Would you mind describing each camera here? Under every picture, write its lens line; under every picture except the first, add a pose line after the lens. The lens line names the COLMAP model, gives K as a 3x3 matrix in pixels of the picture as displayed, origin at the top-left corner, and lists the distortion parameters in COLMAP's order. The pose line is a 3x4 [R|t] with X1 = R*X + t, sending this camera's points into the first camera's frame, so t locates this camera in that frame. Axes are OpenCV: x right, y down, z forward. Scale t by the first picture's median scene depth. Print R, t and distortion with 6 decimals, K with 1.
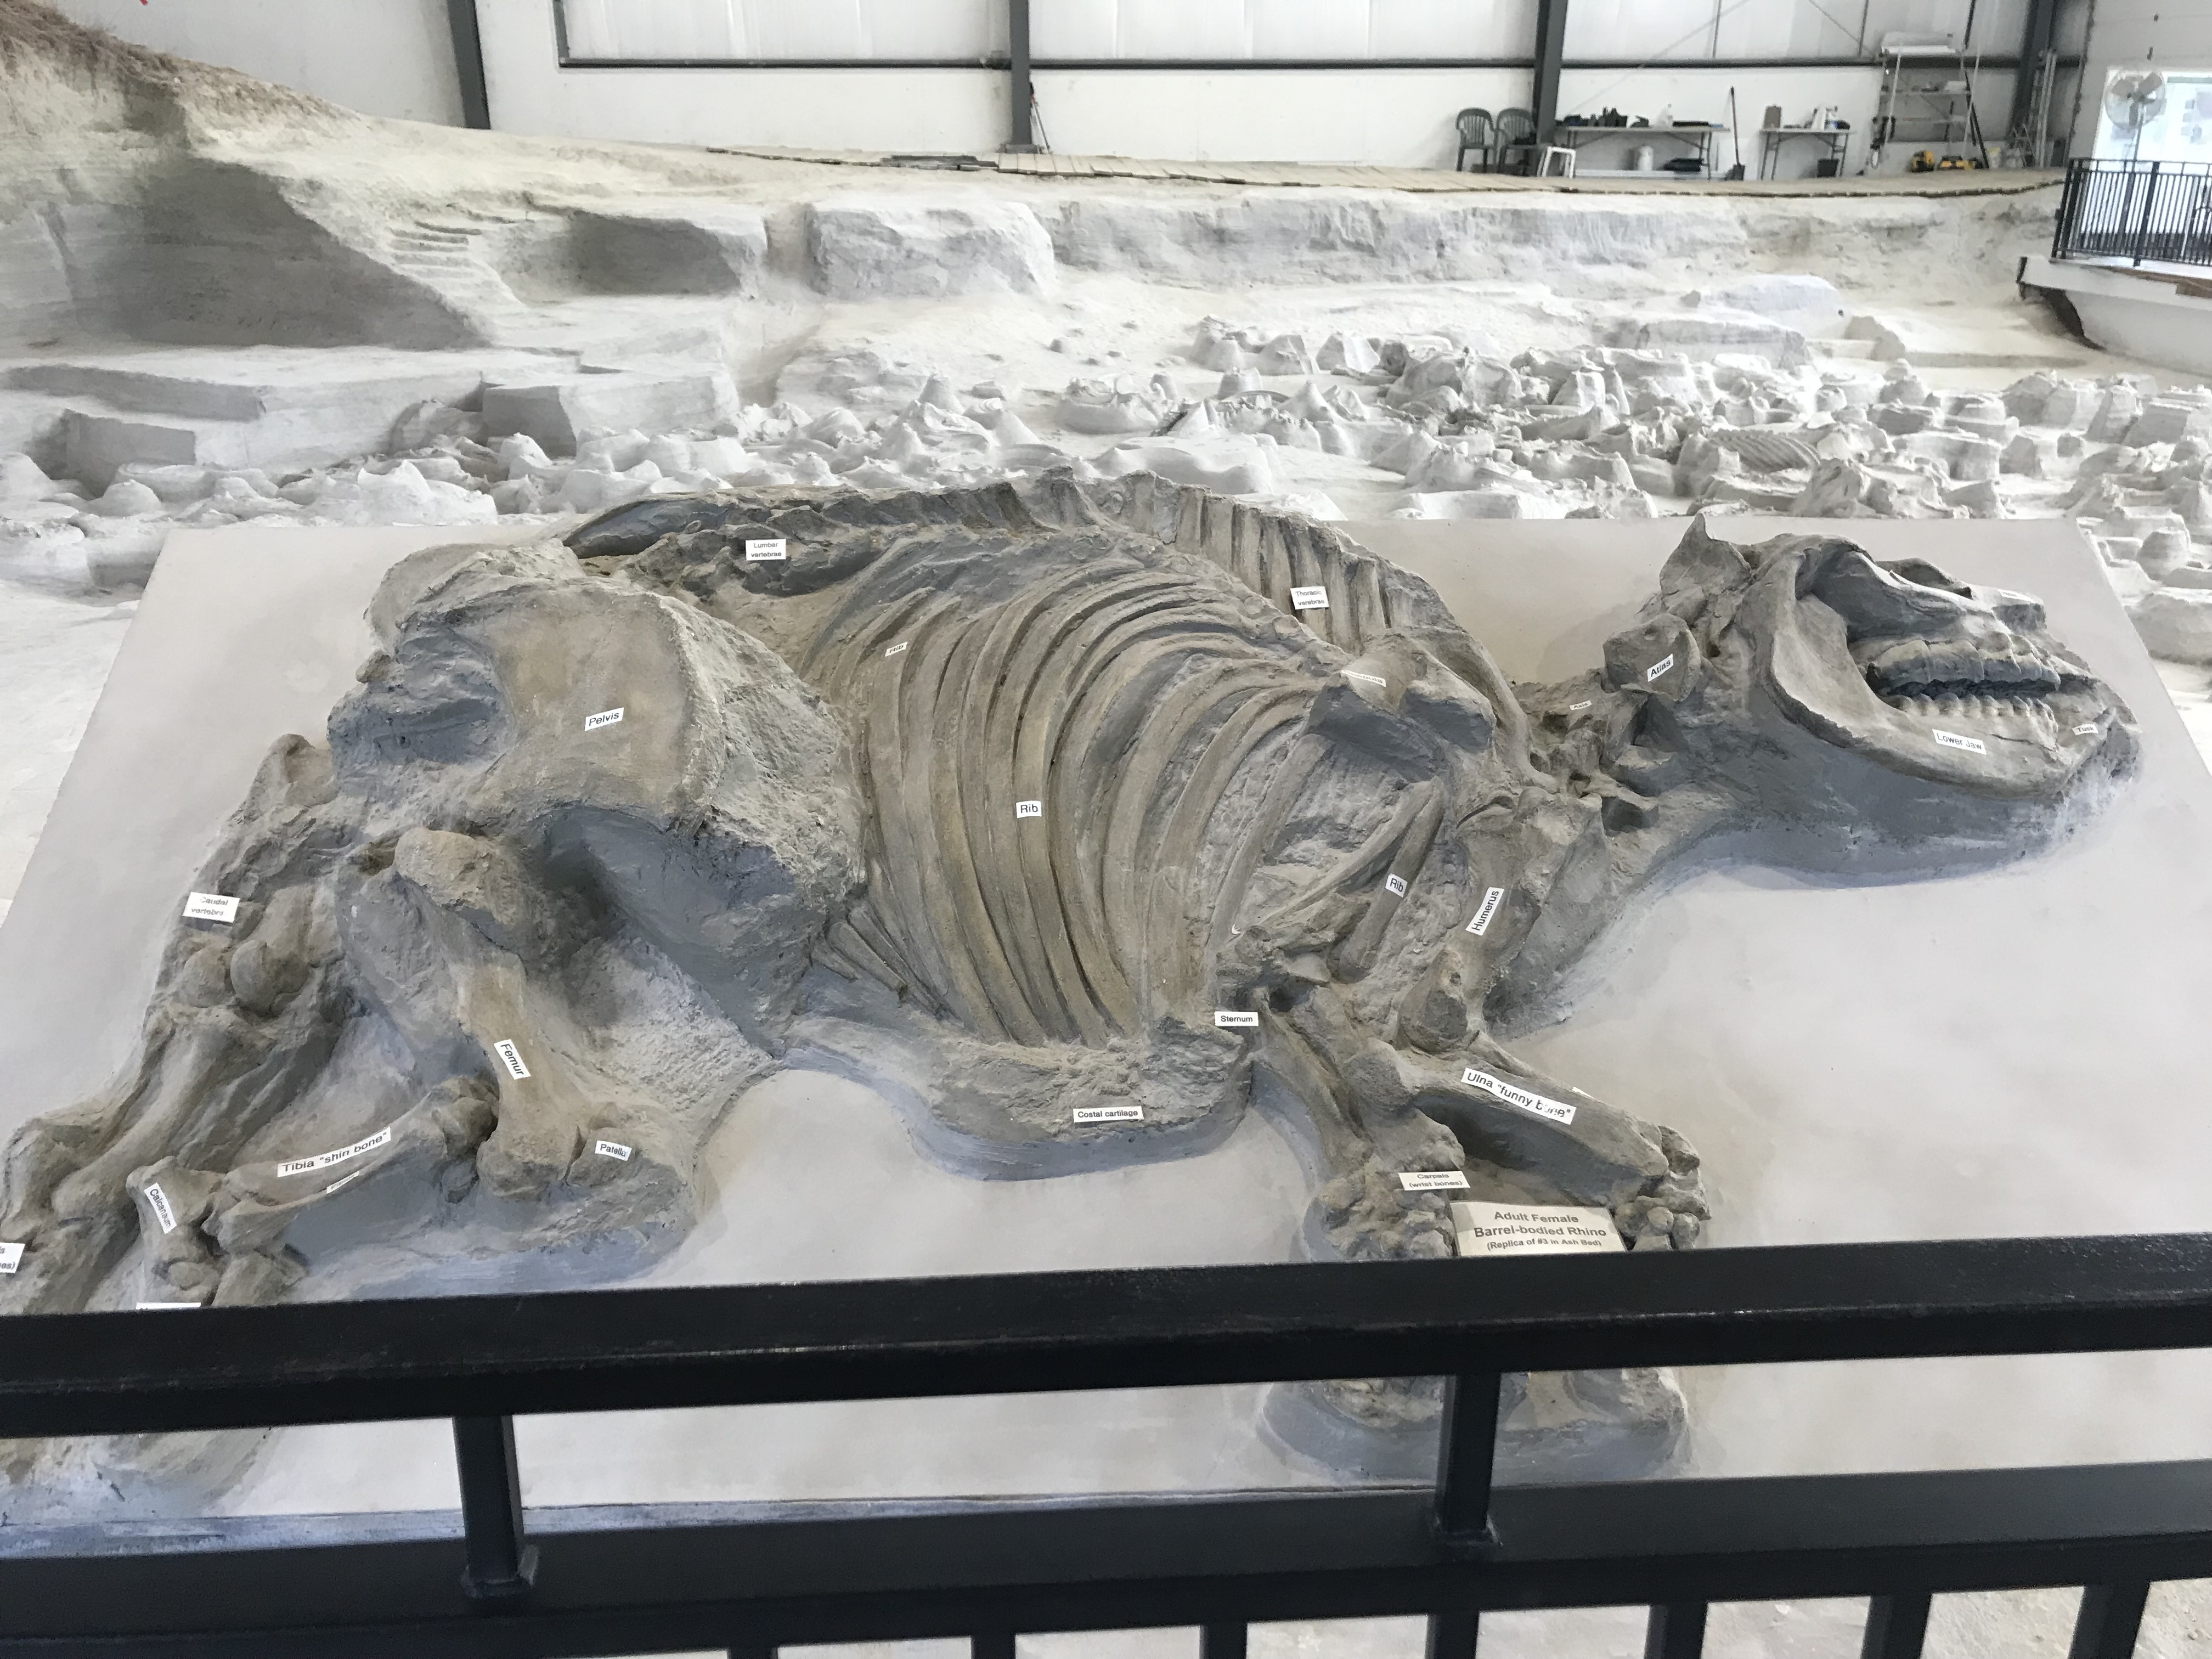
lens RADIAL K [[1783.2, 0, 1106.0], [0, 1783.2, 829.5], [0, 0, 1]] dist [0.017842, -0.008060]
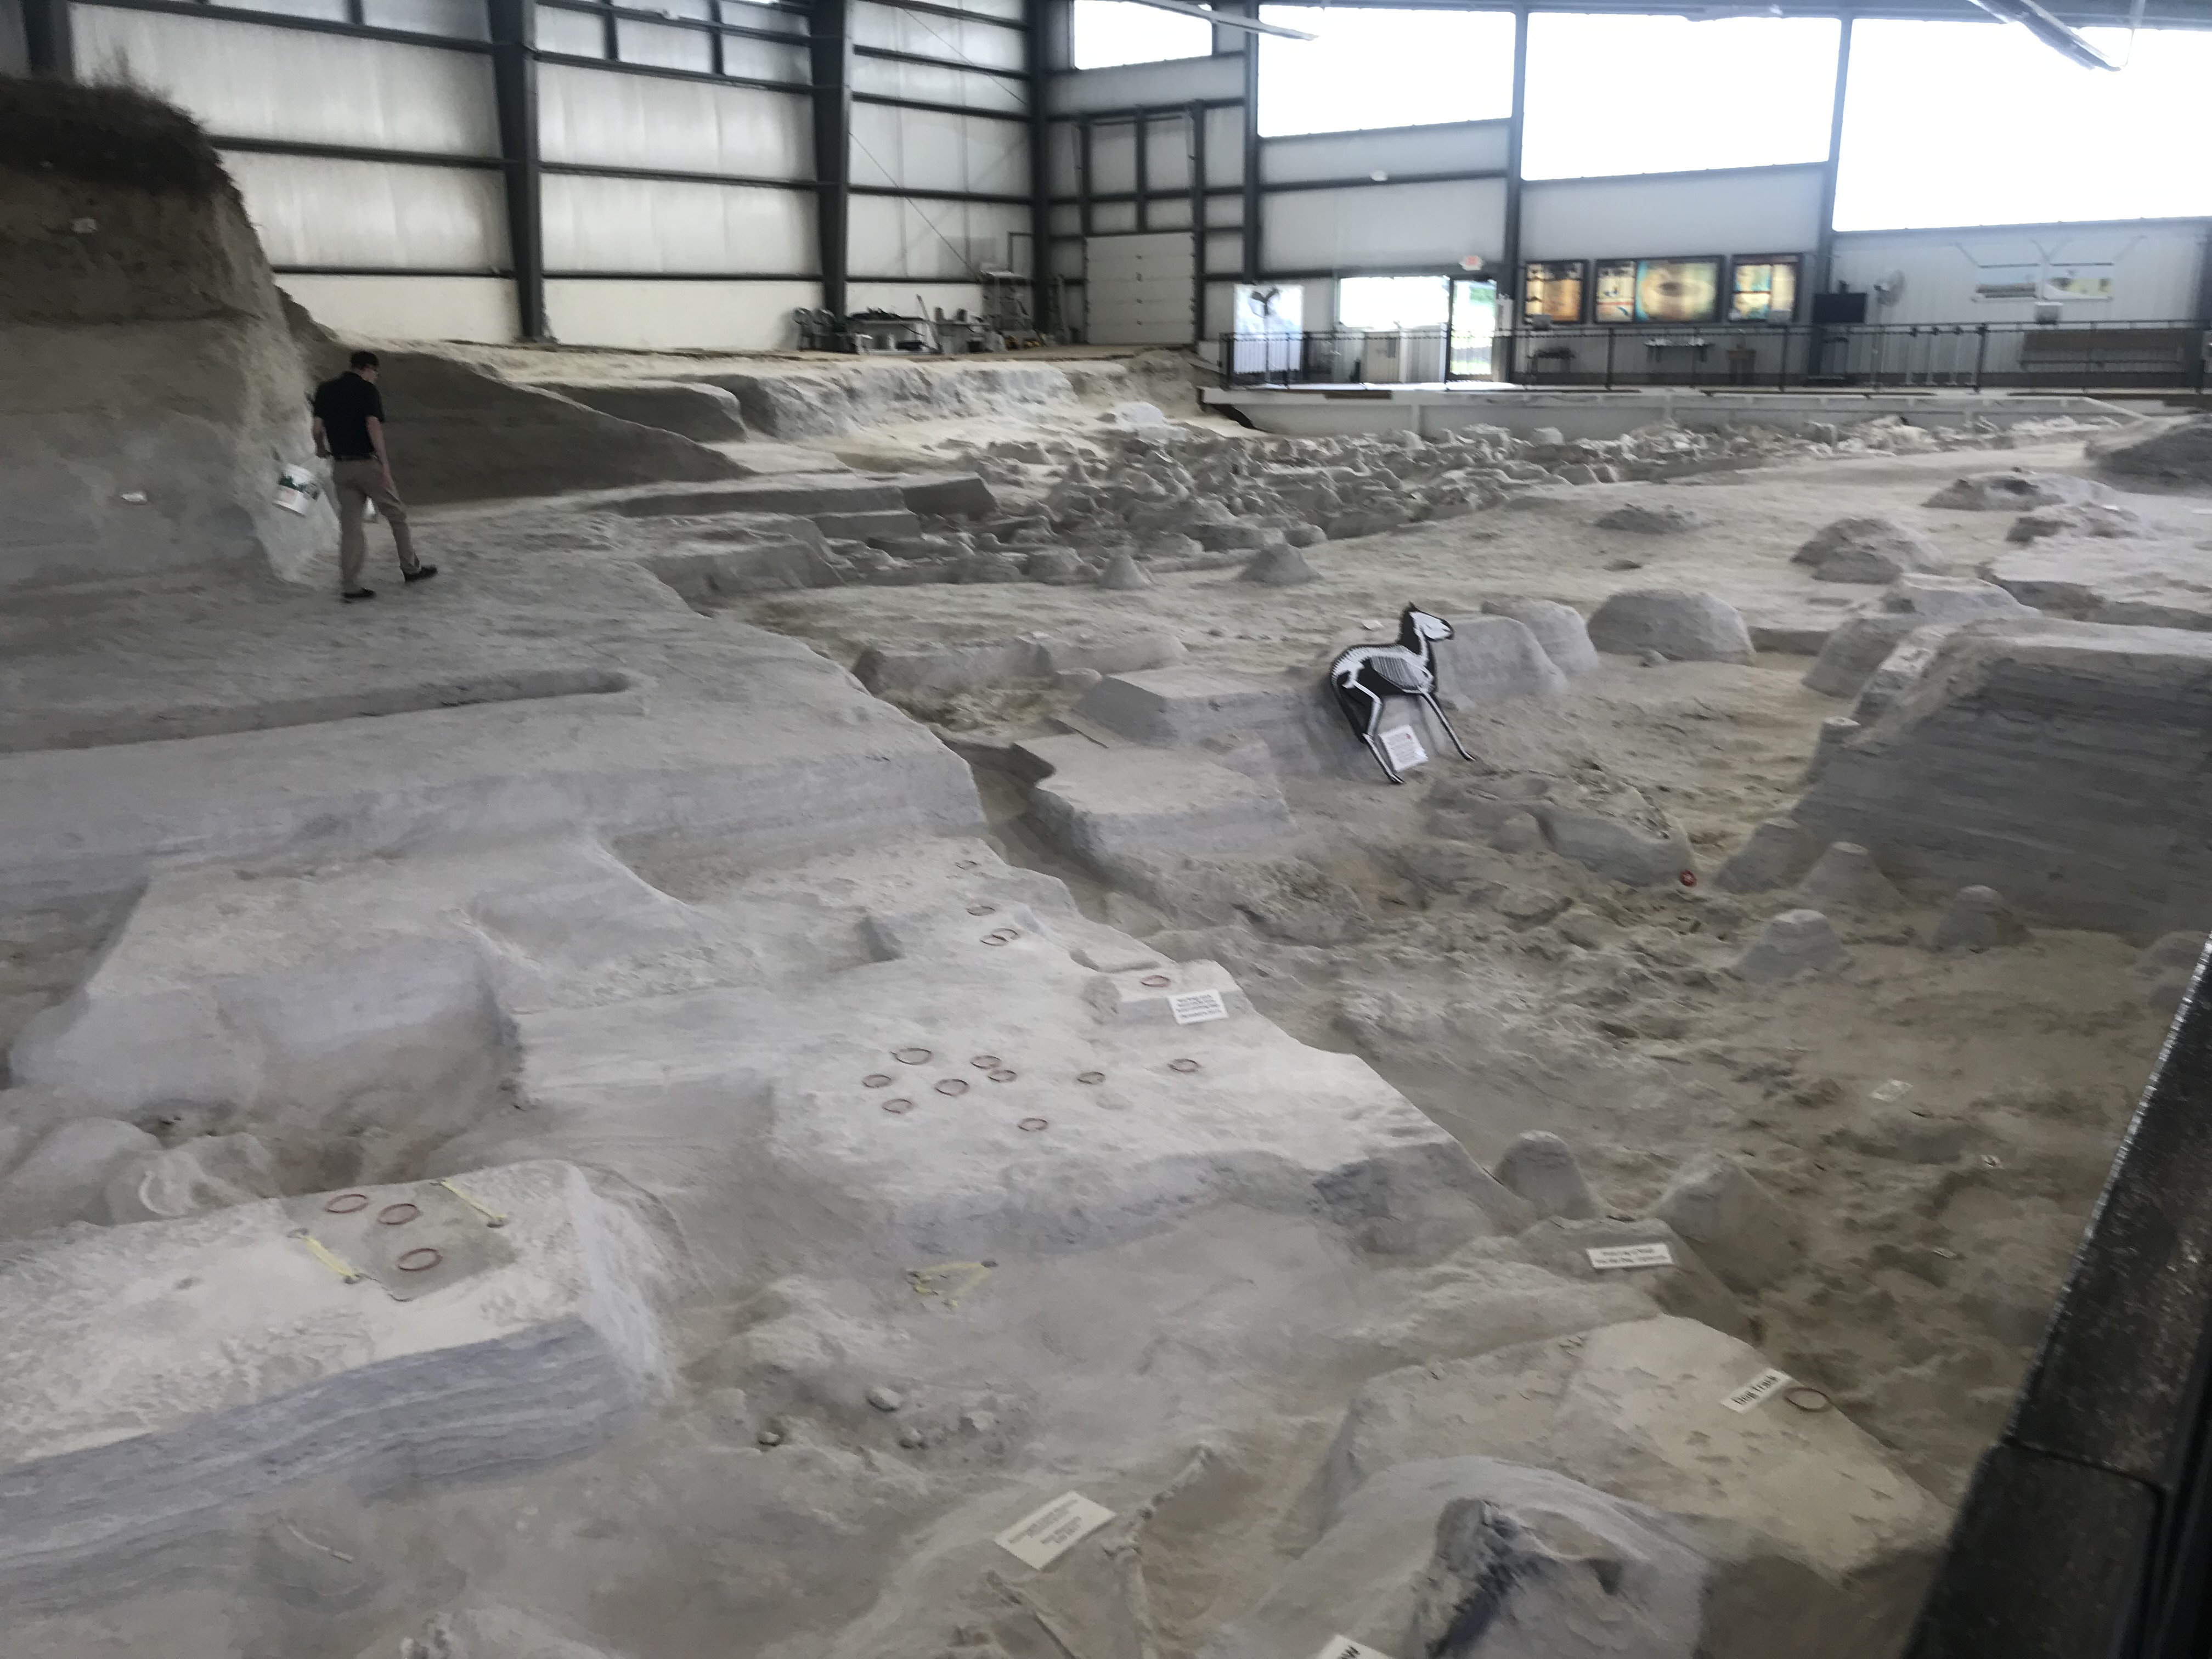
lens RADIAL K [[1783.2, 0, 1106.0], [0, 1783.2, 829.5], [0, 0, 1]] dist [0.017842, -0.008060]
pose [[0.650221, -0.216994, 0.728098, -0.758802], [0.290647, 0.956490, 0.025502, 0.018192], [-0.701953, 0.195038, 0.684998, -0.038872]]
